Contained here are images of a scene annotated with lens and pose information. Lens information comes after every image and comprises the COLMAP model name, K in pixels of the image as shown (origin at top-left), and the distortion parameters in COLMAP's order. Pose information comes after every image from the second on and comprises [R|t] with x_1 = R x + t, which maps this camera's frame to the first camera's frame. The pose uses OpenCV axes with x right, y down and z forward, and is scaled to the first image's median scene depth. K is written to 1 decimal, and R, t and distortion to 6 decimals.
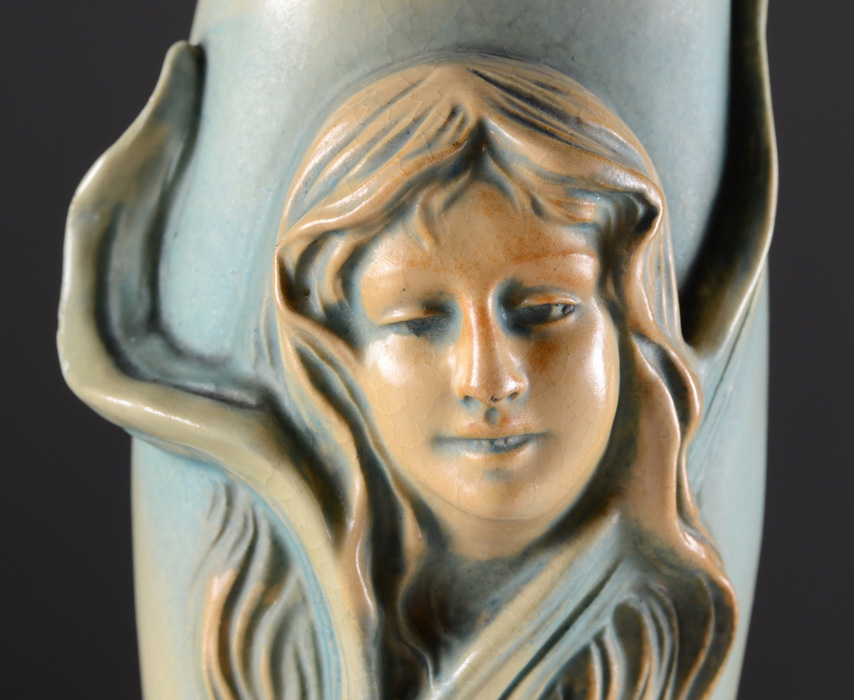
lens RADIAL K [[2728.9, 0, 427.0], [0, 2728.9, 350.0], [0, 0, 1]] dist [-0.108687, -0.741429]
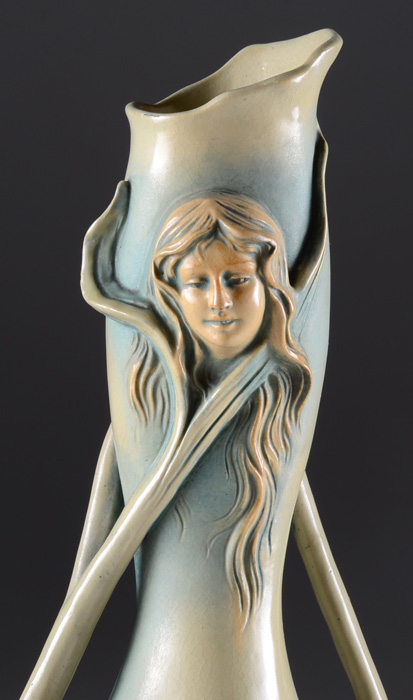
lens RADIAL K [[2426.0, 0, 206.5], [0, 2426.0, 350.0], [0, 0, 1]] dist [-0.025361, -0.189091]
pose [[0.998240, 0.004133, -0.059151, 0.162312], [0.000690, 0.996690, 0.081291, -0.151861], [0.059291, -0.081189, 0.994934, -1.676697]]
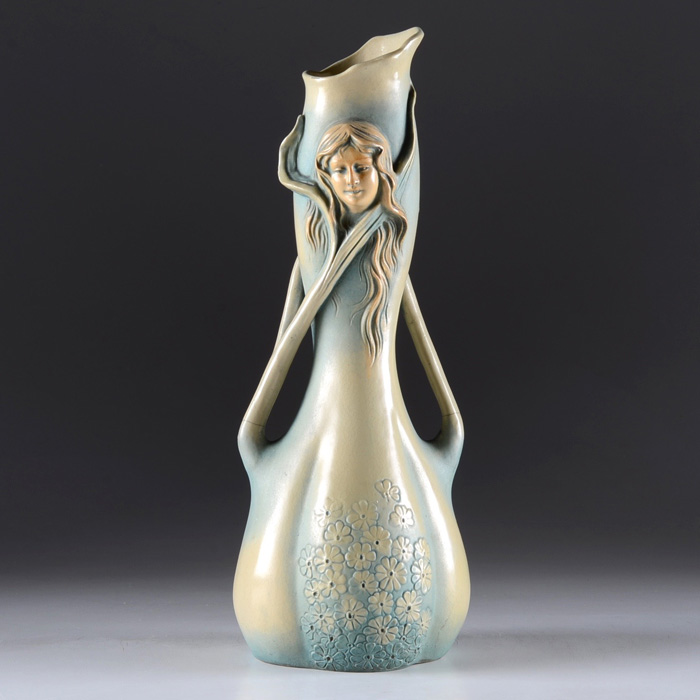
lens RADIAL K [[2357.3, 0, 350.0], [0, 2357.3, 350.0], [0, 0, 1]] dist [-0.055625, -0.736863]
pose [[0.993400, -0.006067, -0.114538, 0.545257], [0.018276, 0.994214, 0.105854, -0.149473], [0.113234, -0.107249, 0.987763, -3.673441]]
